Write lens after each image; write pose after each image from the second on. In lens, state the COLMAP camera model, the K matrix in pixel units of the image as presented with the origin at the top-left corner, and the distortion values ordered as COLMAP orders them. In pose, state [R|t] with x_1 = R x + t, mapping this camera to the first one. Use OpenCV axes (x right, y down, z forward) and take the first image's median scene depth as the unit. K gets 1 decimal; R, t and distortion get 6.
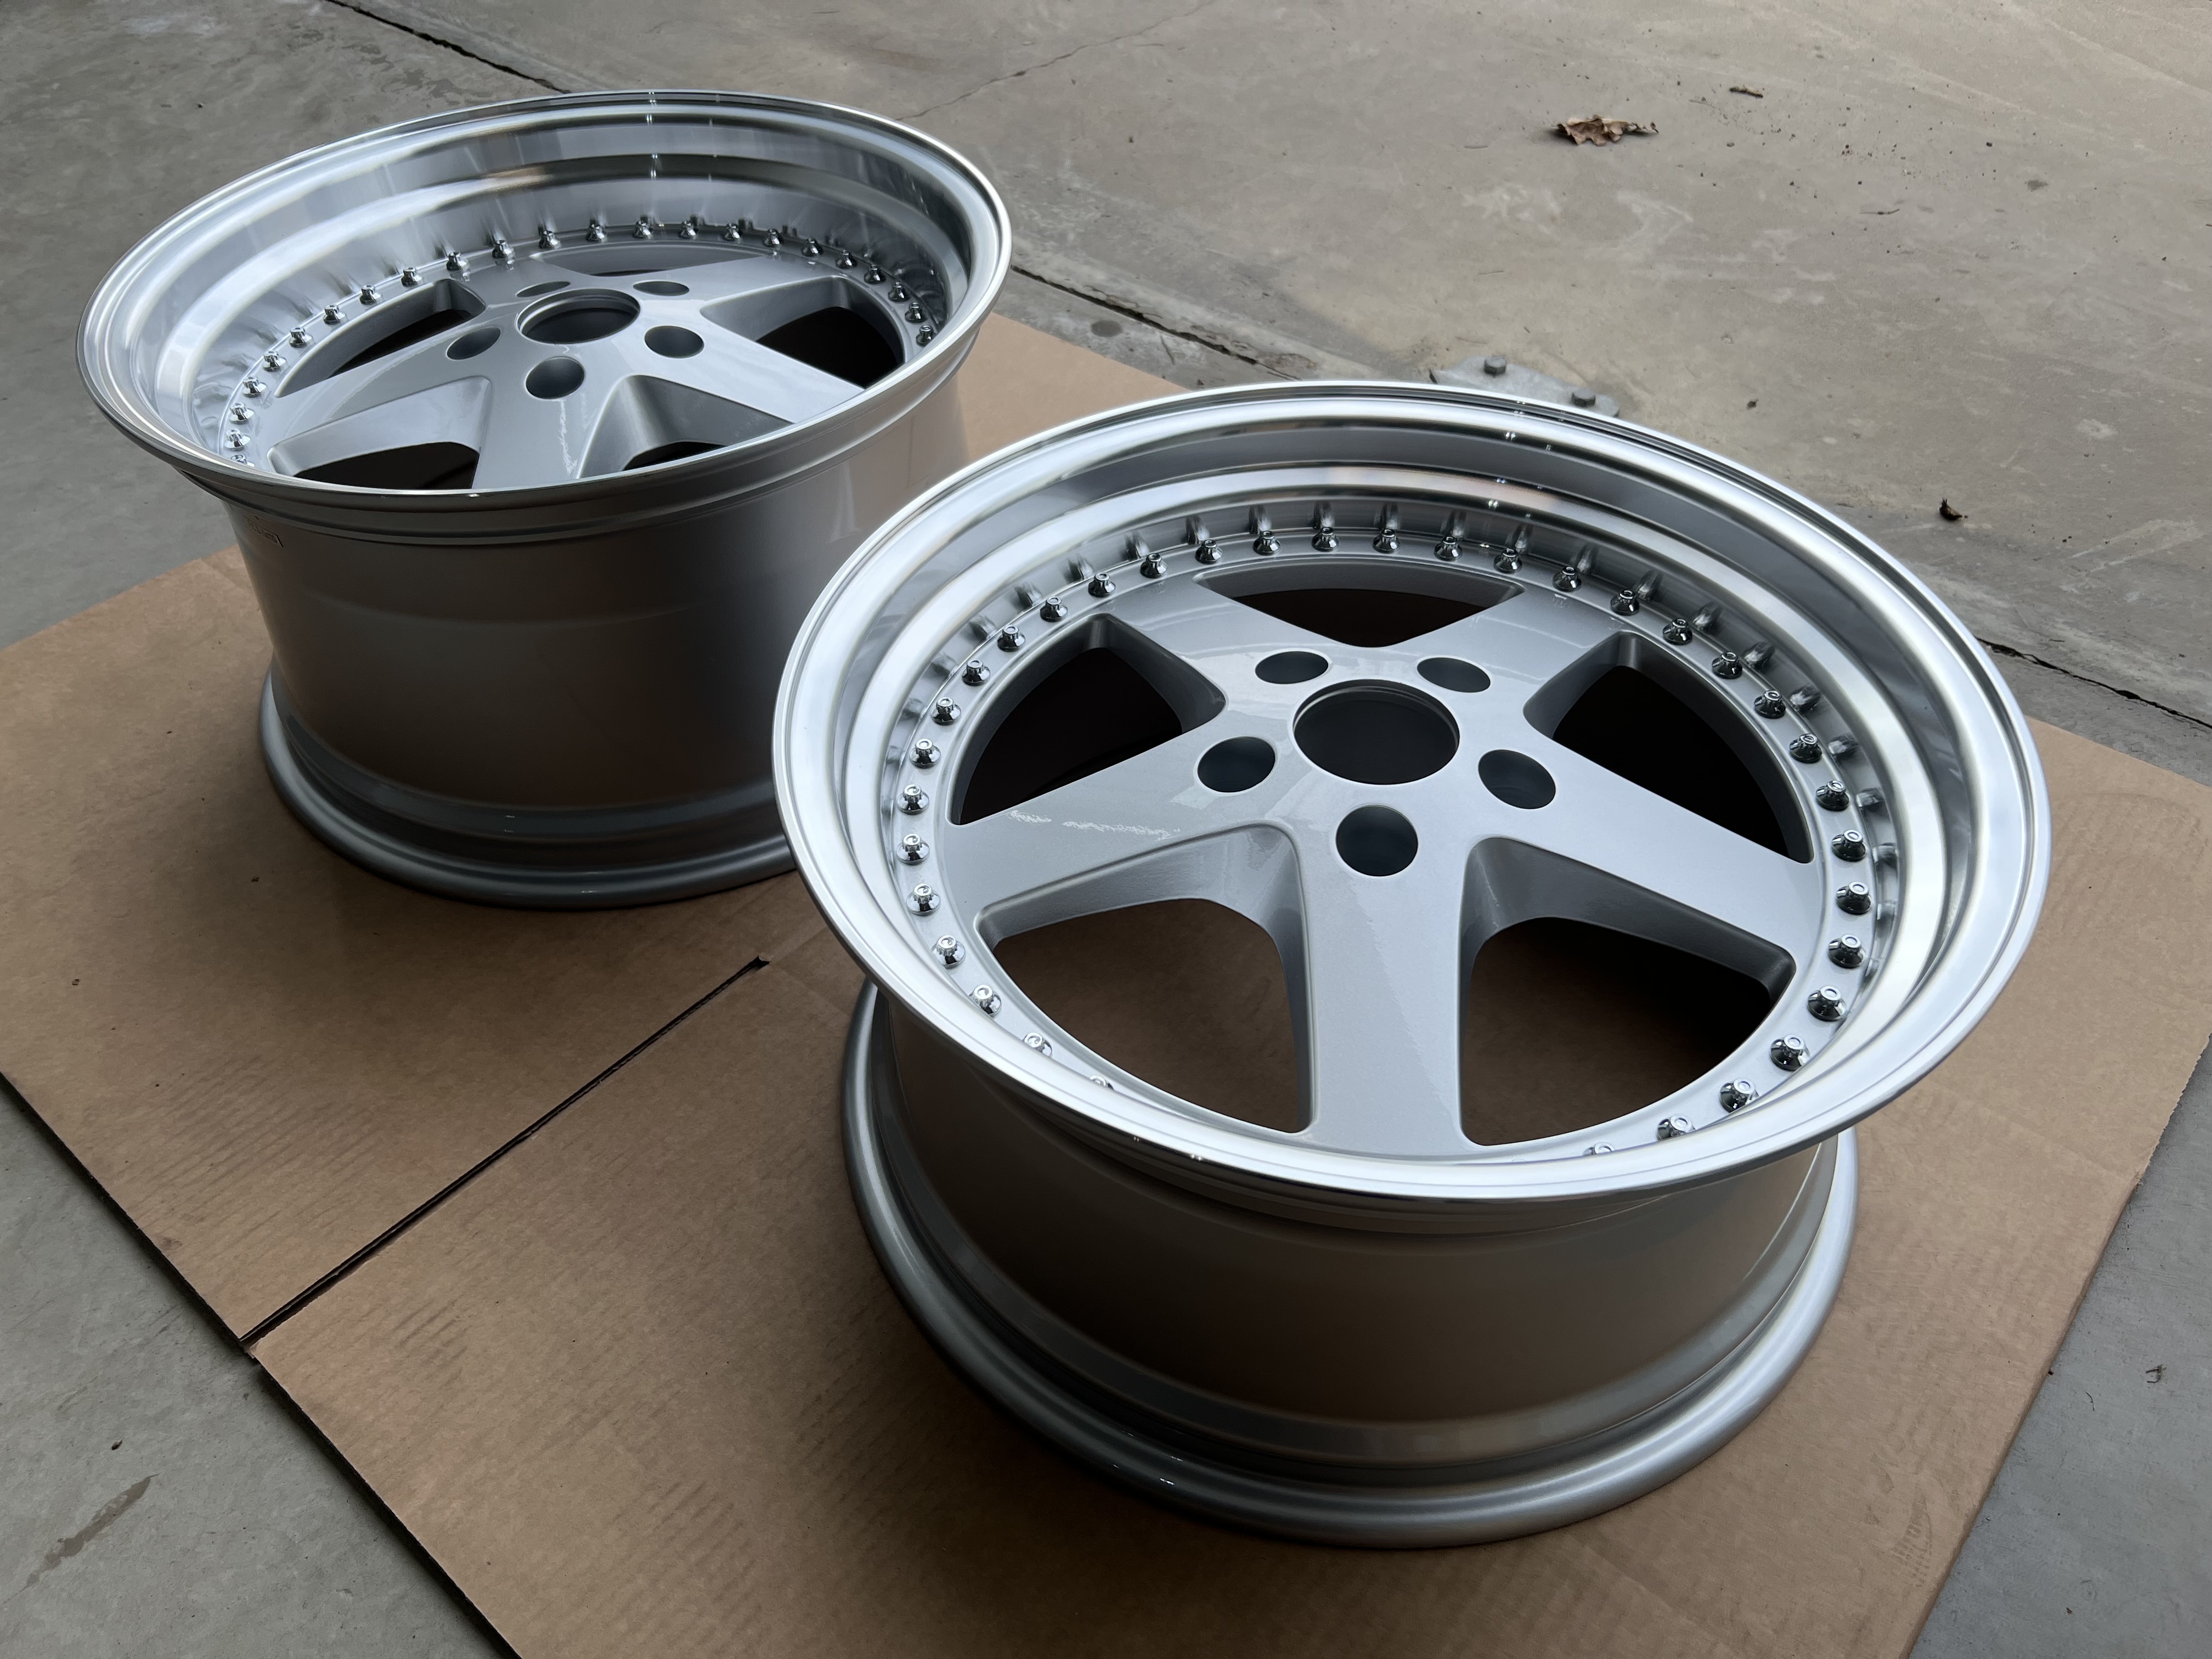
lens RADIAL K [[1672.8, 0, 1083.9], [0, 1672.8, 816.2], [0, 0, 1]] dist [0.045113, -0.054122]
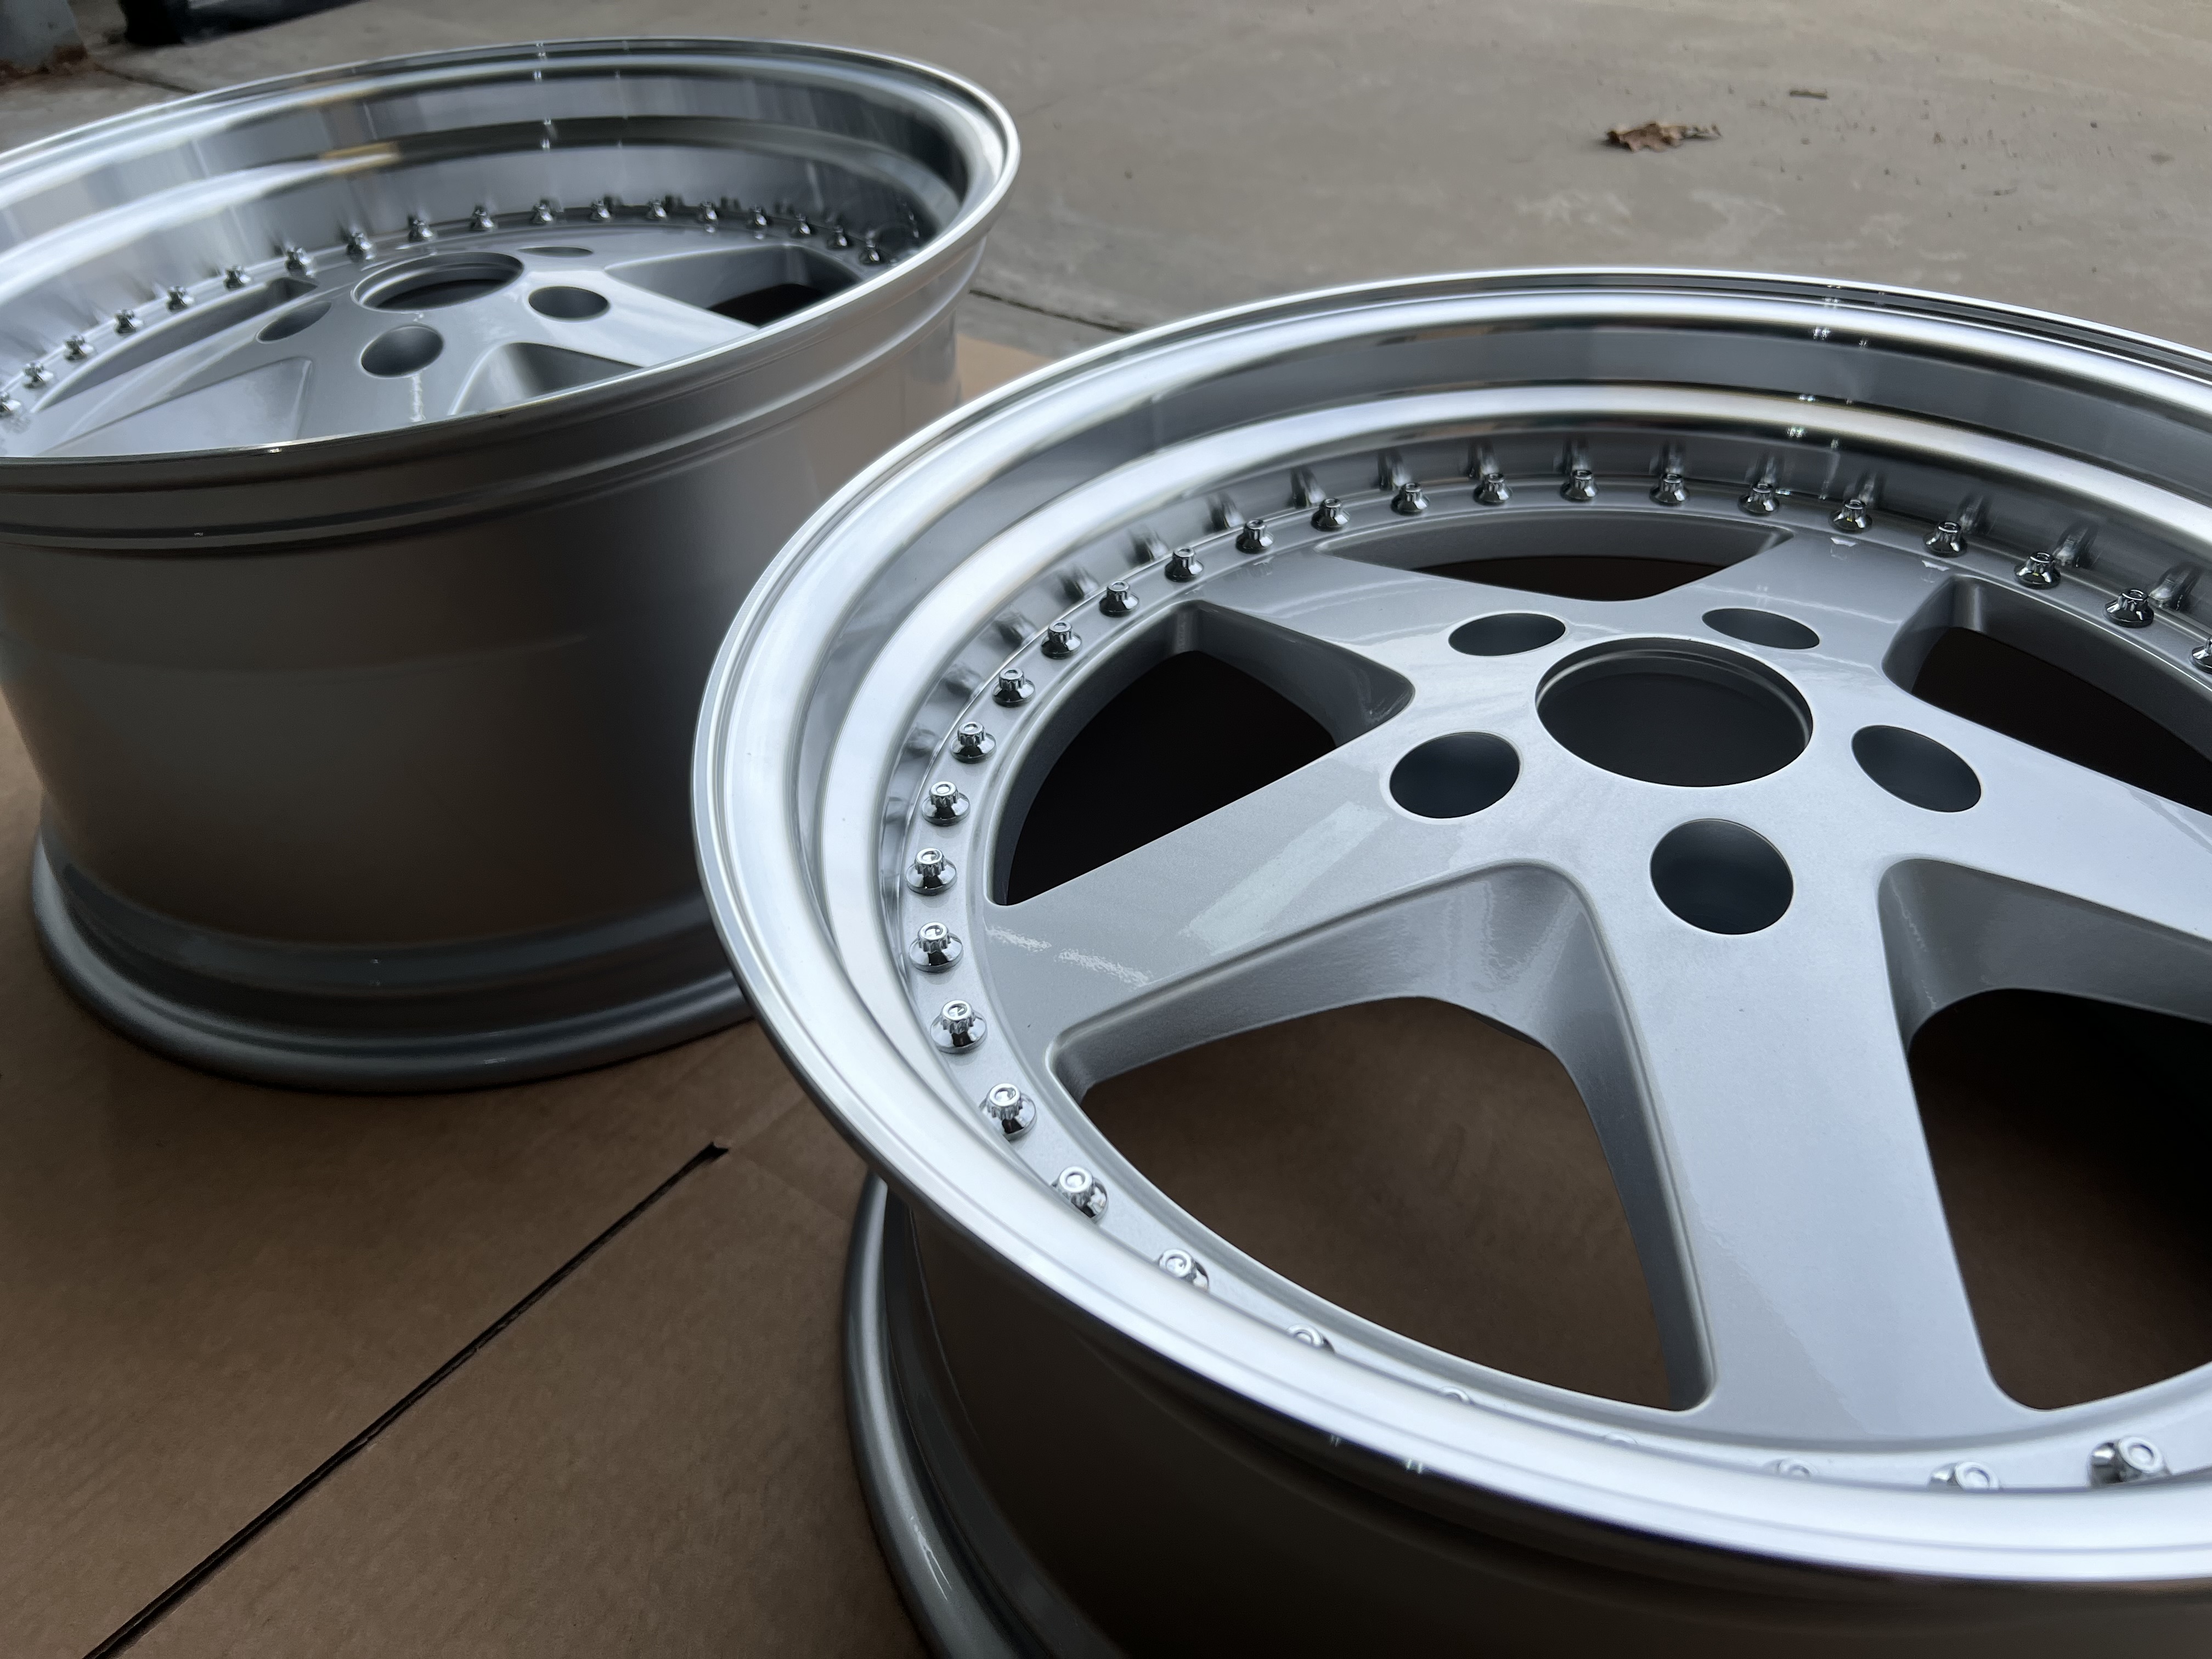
lens RADIAL K [[1672.8, 0, 1097.6], [0, 1672.8, 819.0], [0, 0, 1]] dist [0.045113, -0.054122]
pose [[0.997971, -0.062775, 0.010669, -0.038160], [0.063496, 0.993656, -0.092818, 0.027521], [-0.004775, 0.093307, 0.995626, 0.316505]]
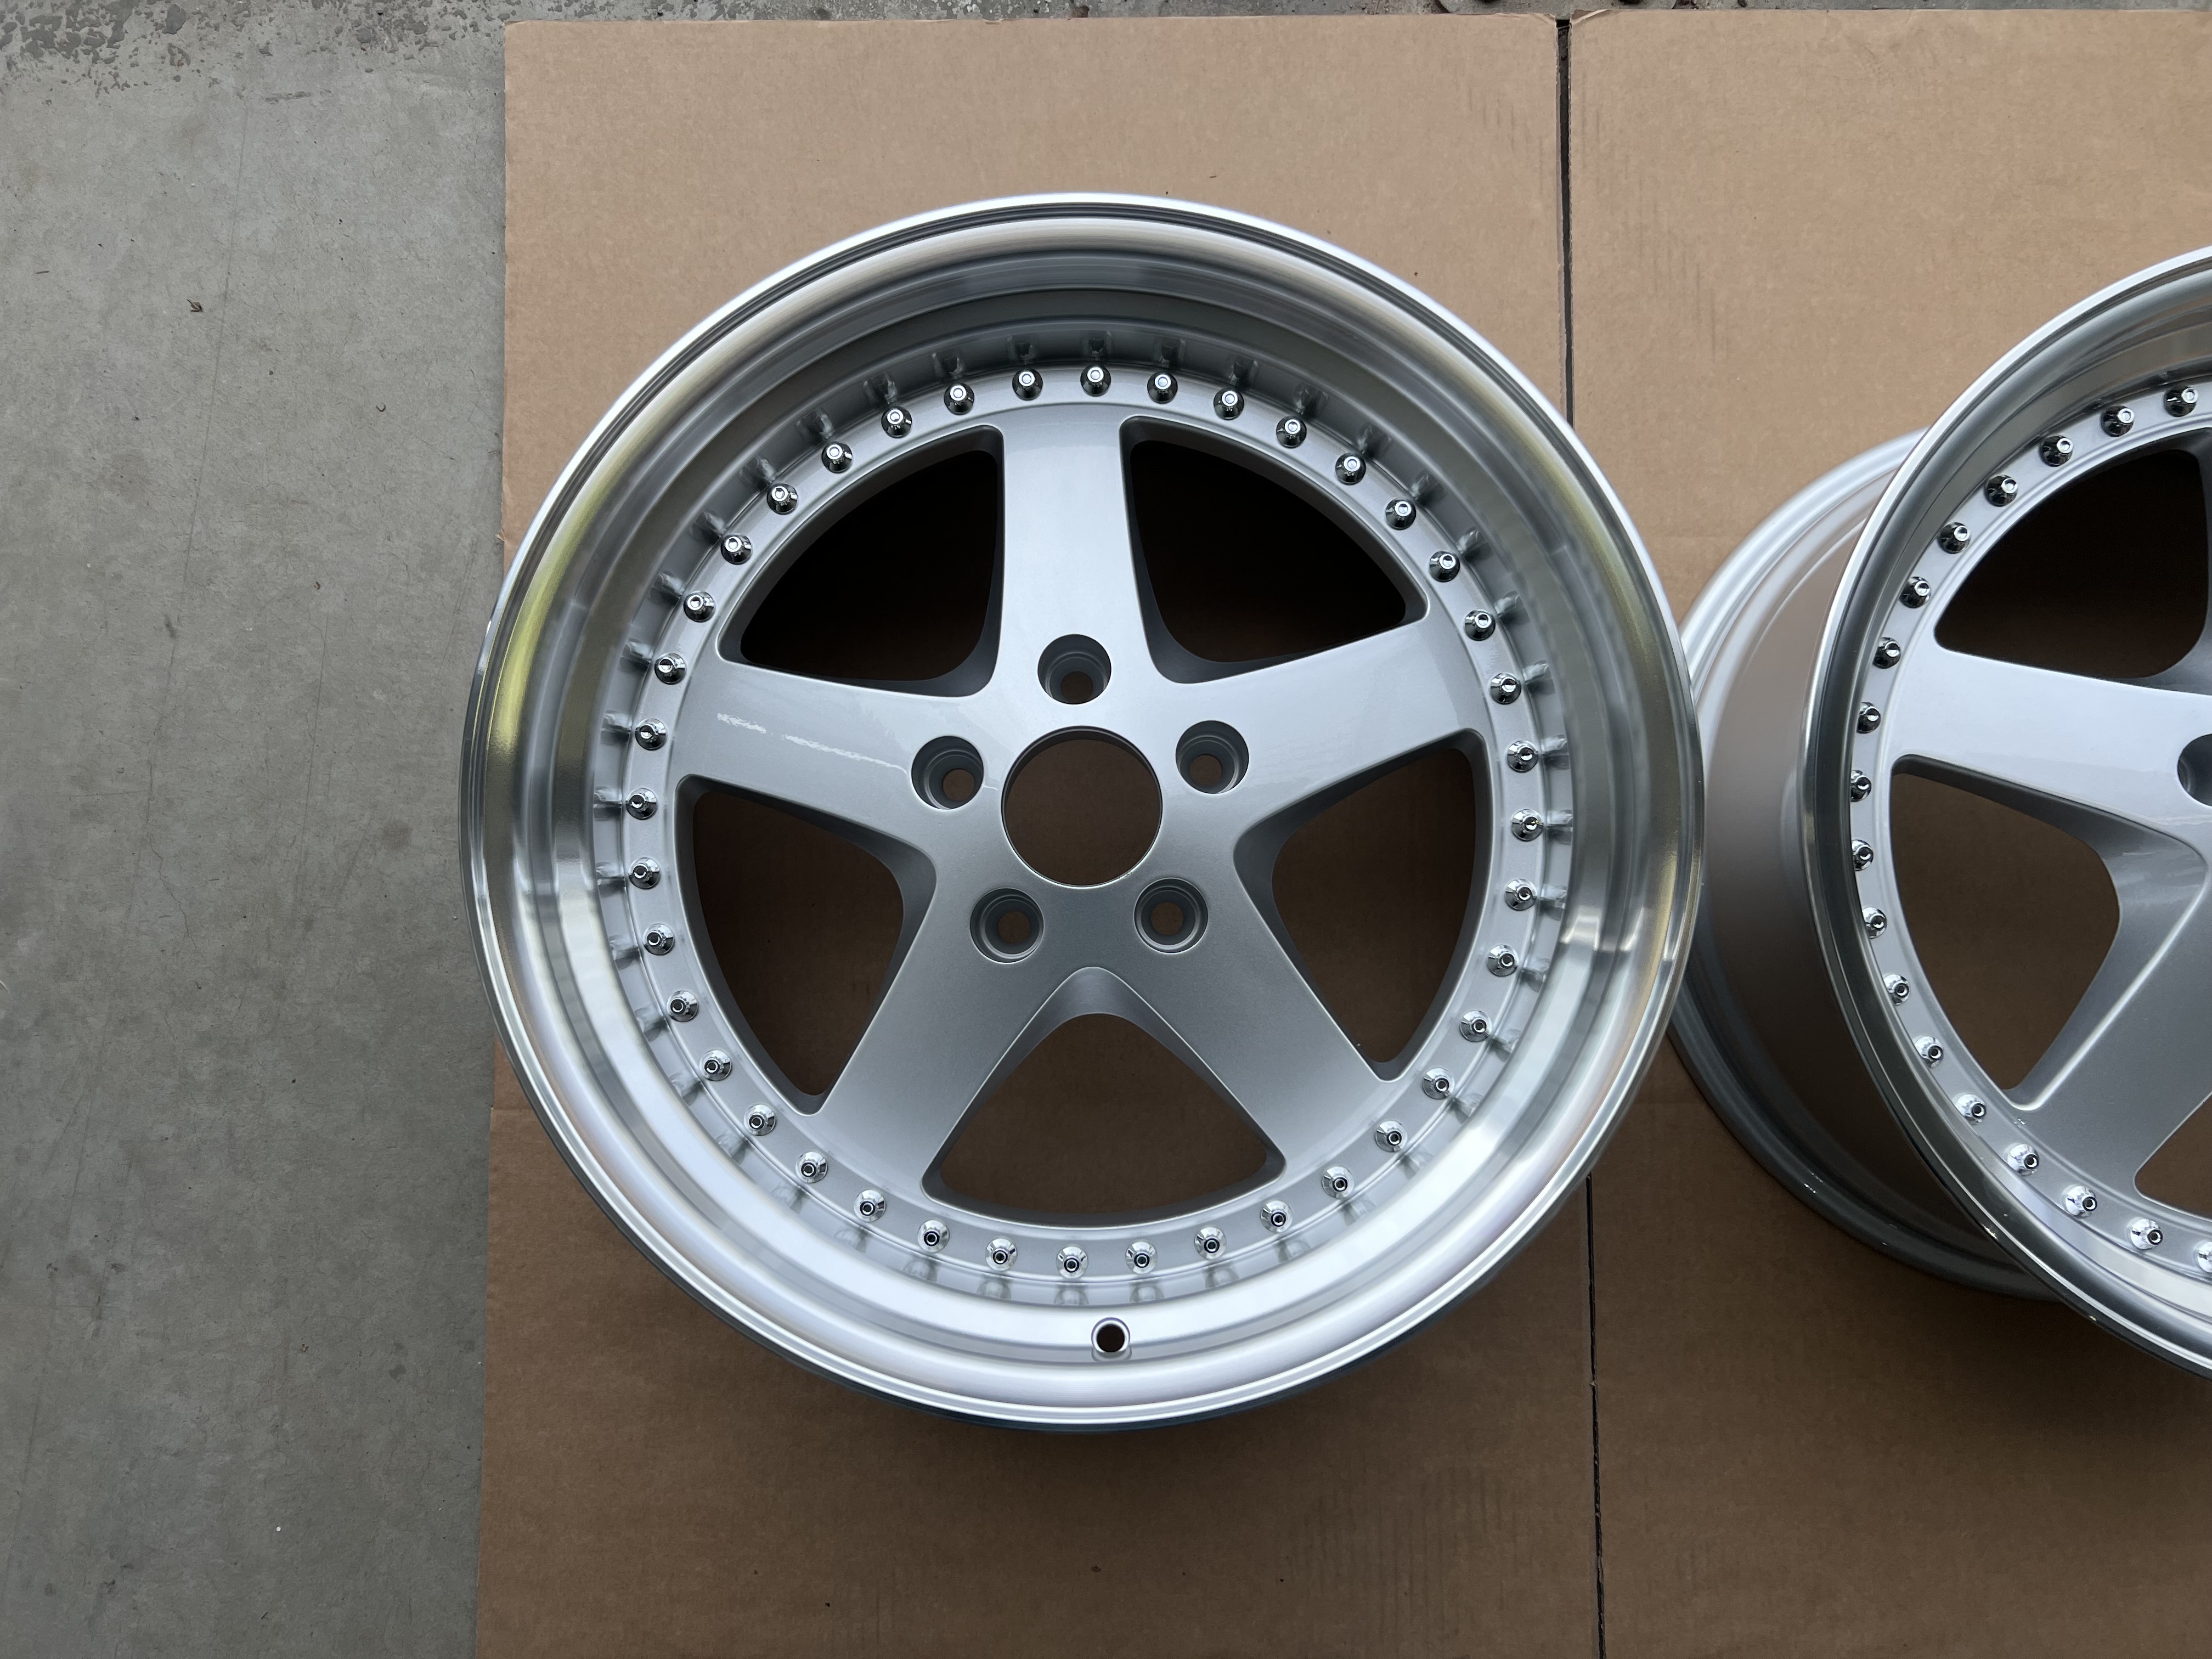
lens RADIAL K [[1672.8, 0, 1095.4], [0, 1672.8, 847.1], [0, 0, 1]] dist [0.045113, -0.054122]
pose [[0.754729, -0.653465, 0.058026, -0.395670], [0.442298, 0.572167, 0.690650, -0.898497], [-0.484516, -0.495589, 0.720857, 0.515634]]
